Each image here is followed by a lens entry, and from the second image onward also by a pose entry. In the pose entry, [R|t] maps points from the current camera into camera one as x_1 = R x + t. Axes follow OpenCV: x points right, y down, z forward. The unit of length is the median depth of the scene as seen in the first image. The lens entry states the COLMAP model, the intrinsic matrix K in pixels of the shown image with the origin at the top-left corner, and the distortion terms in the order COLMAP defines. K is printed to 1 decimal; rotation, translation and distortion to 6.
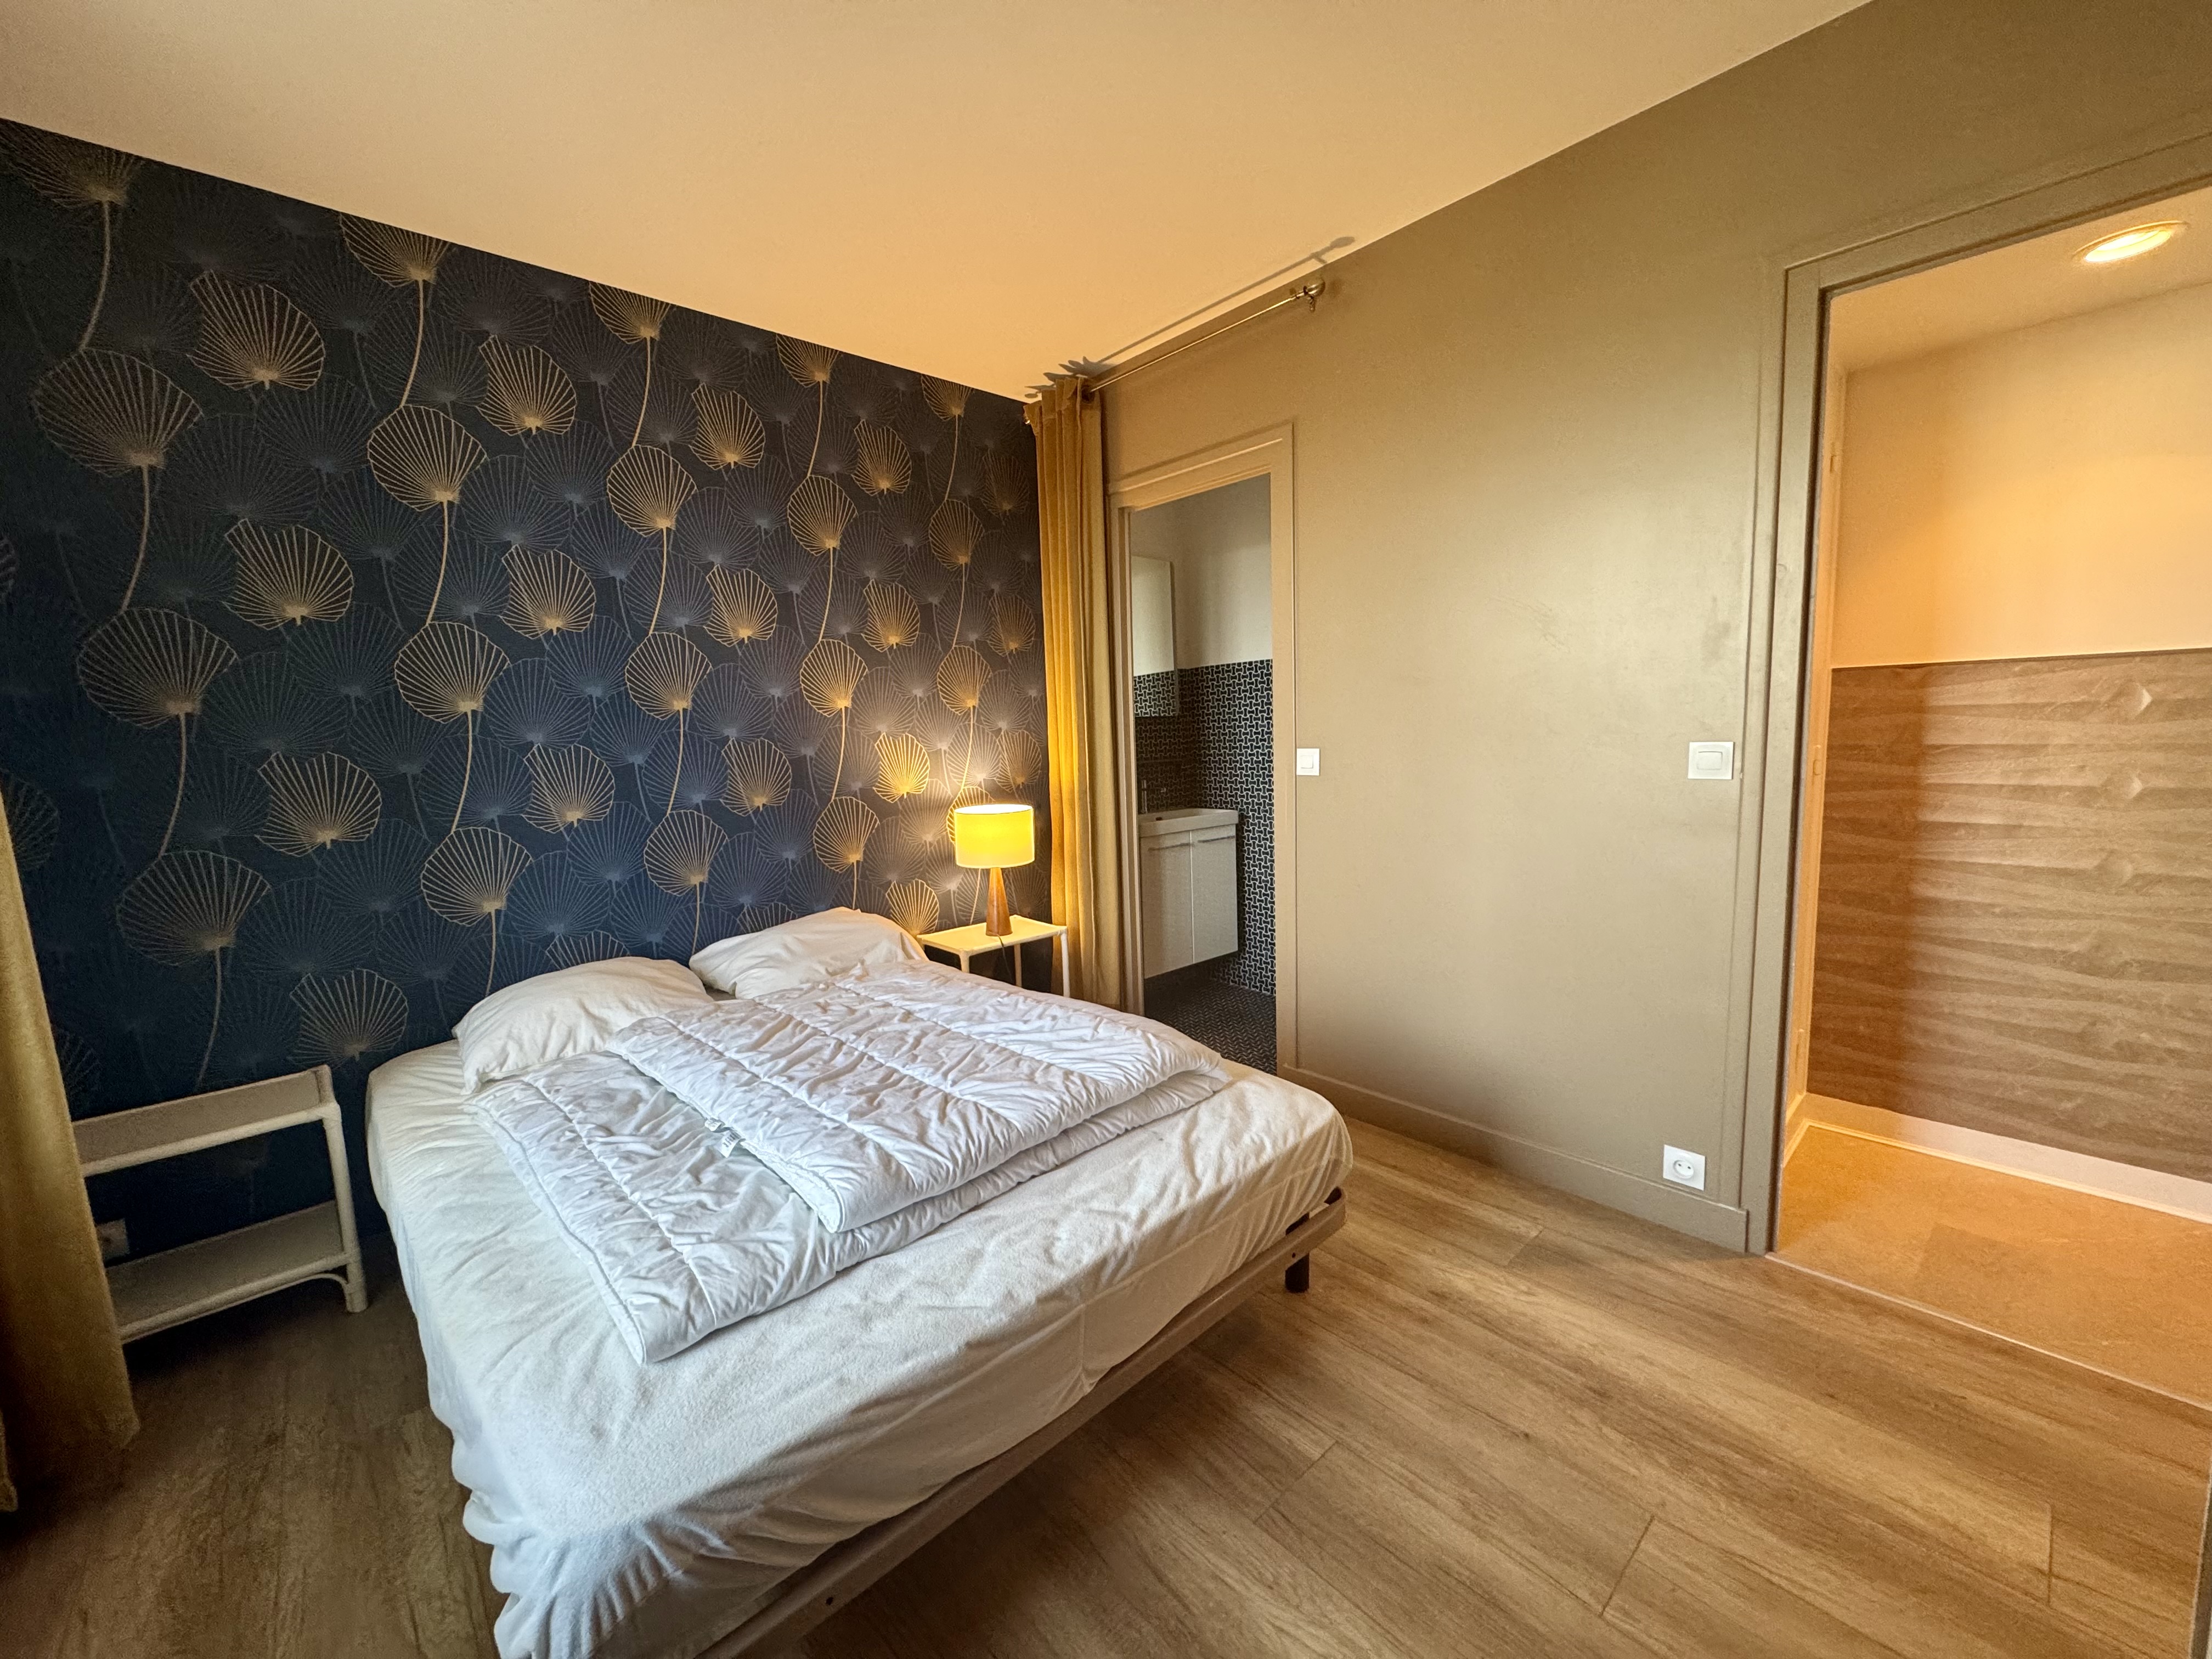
lens RADIAL K [[882.8, 0, 1107.5], [0, 882.8, 830.5], [0, 0, 1]] dist [-0.003074, -0.000180]
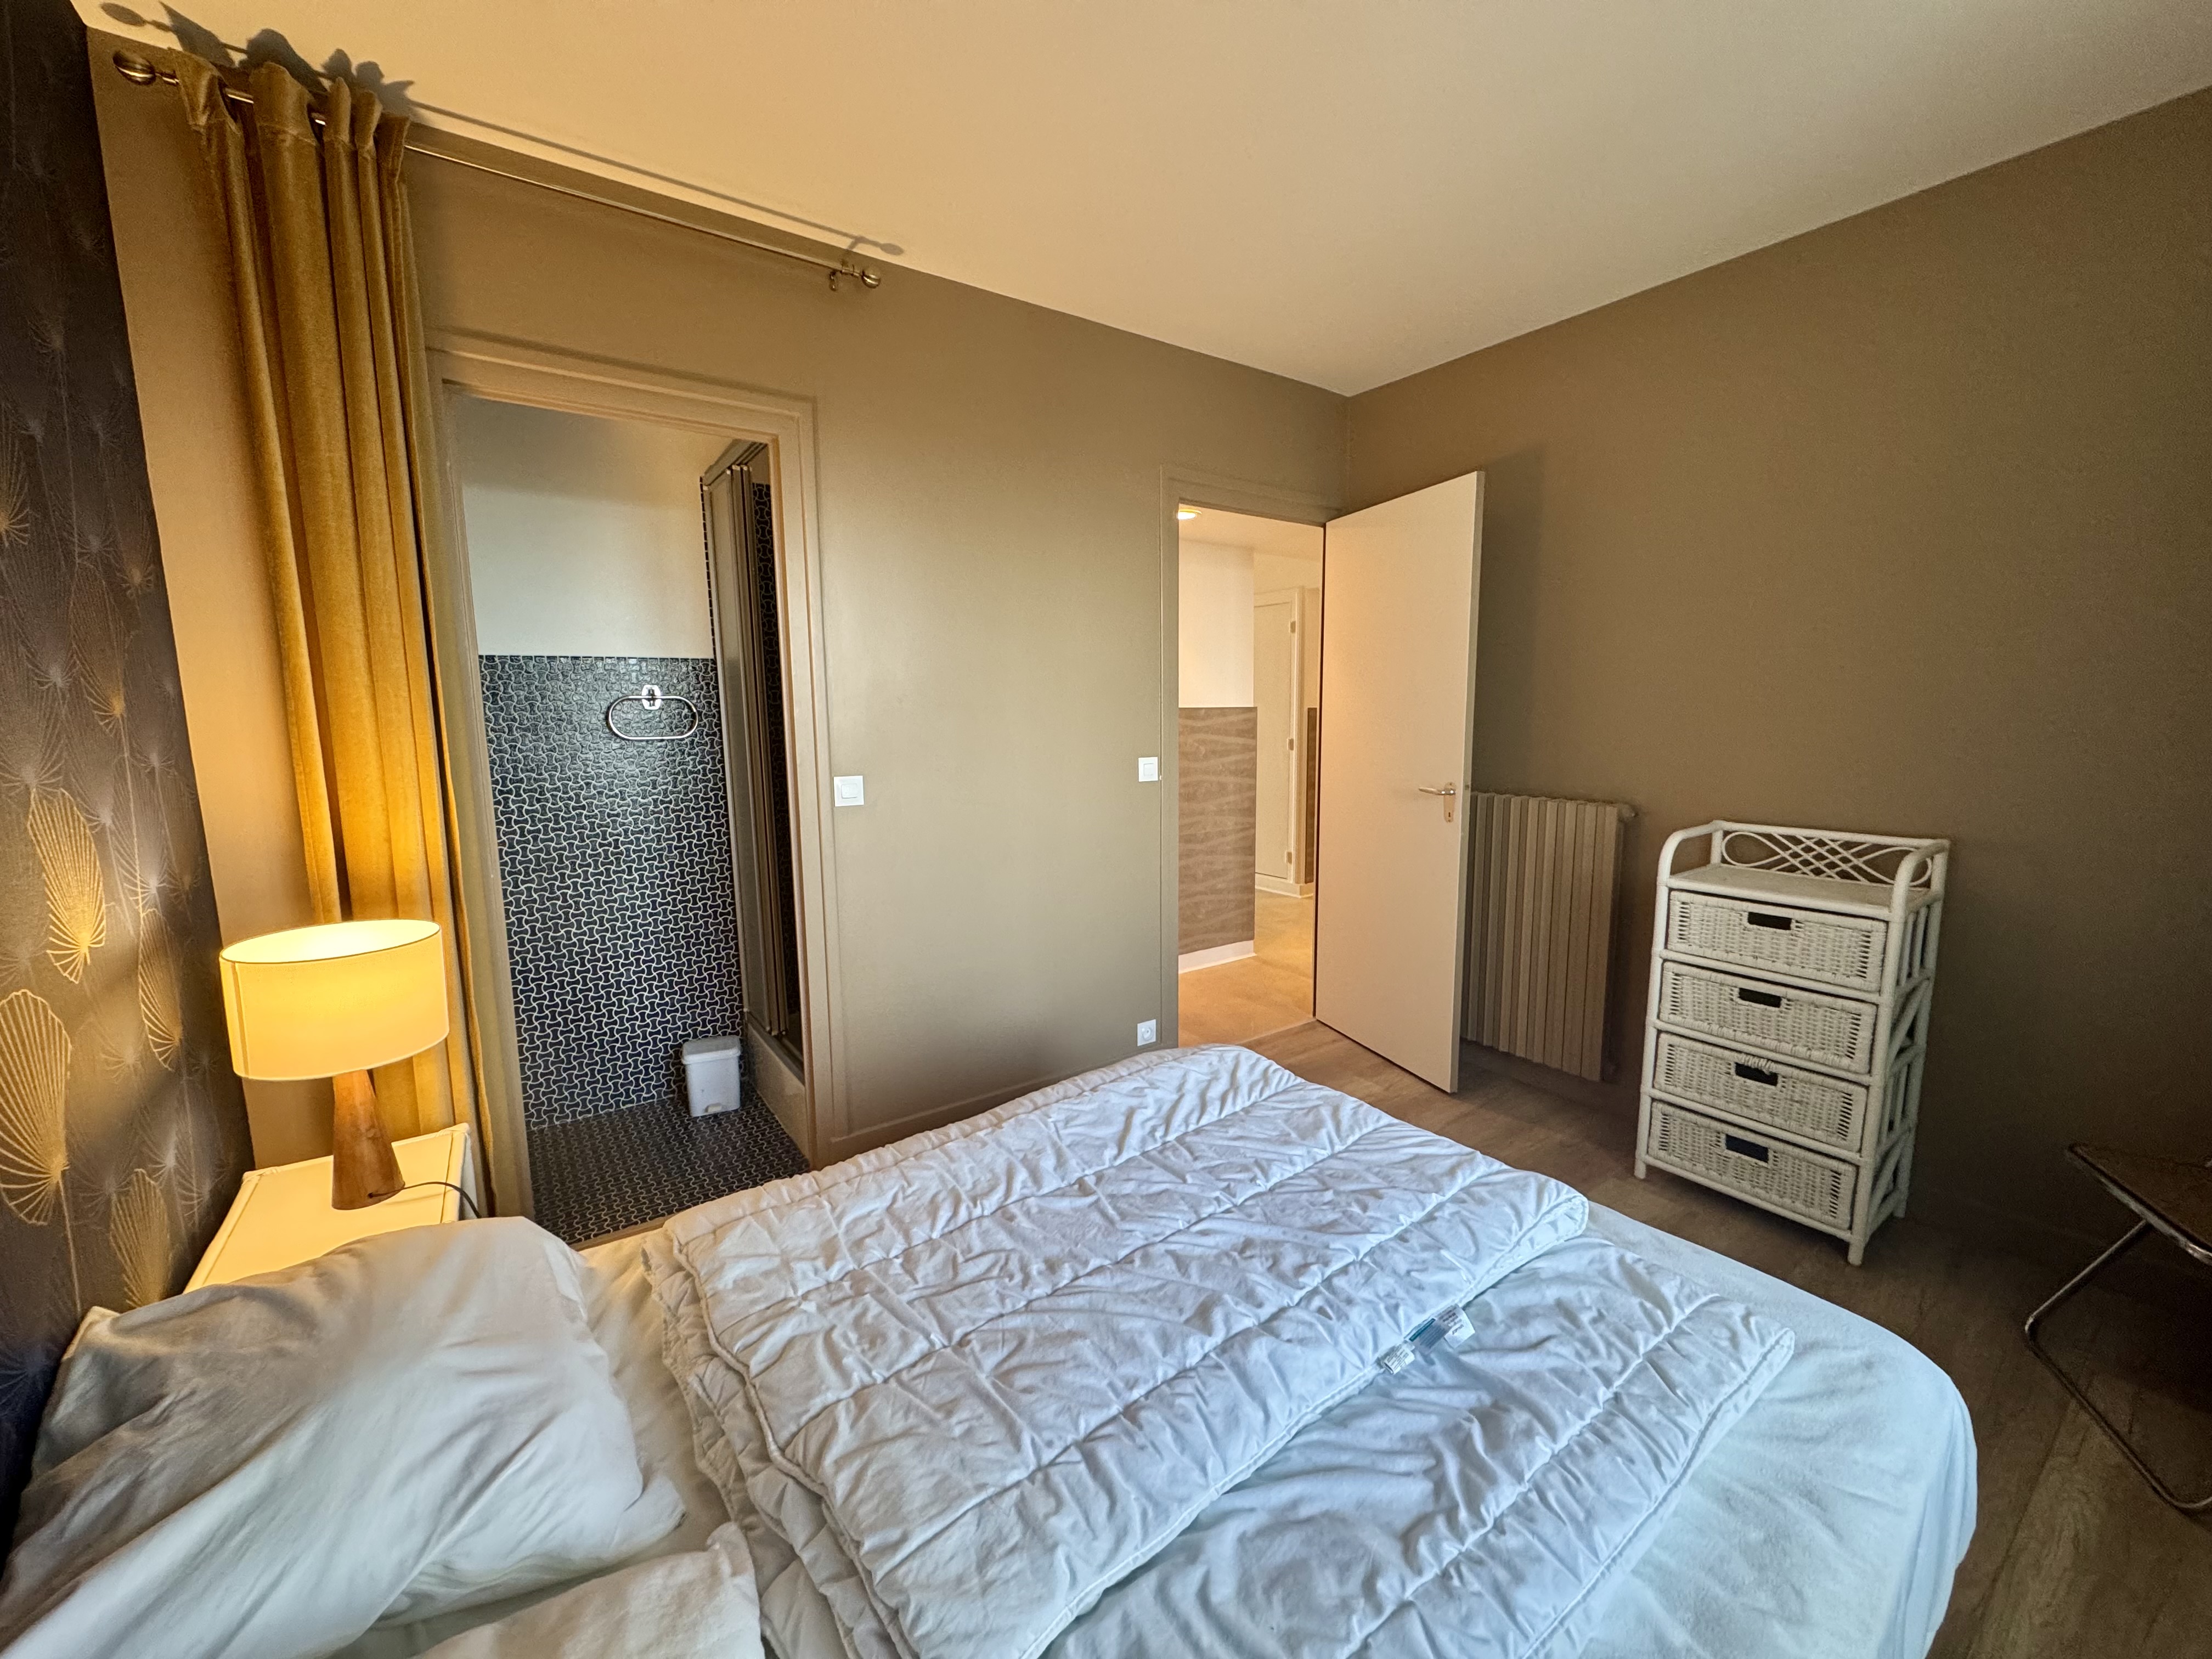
lens RADIAL K [[882.8, 0, 1111.5], [0, 882.8, 825.8], [0, 0, 1]] dist [-0.003074, -0.000180]
pose [[0.109641, -0.097627, 0.989165, -0.683496], [0.124410, 0.988687, 0.083790, -0.091350], [-0.986155, 0.113876, 0.120546, 0.683585]]
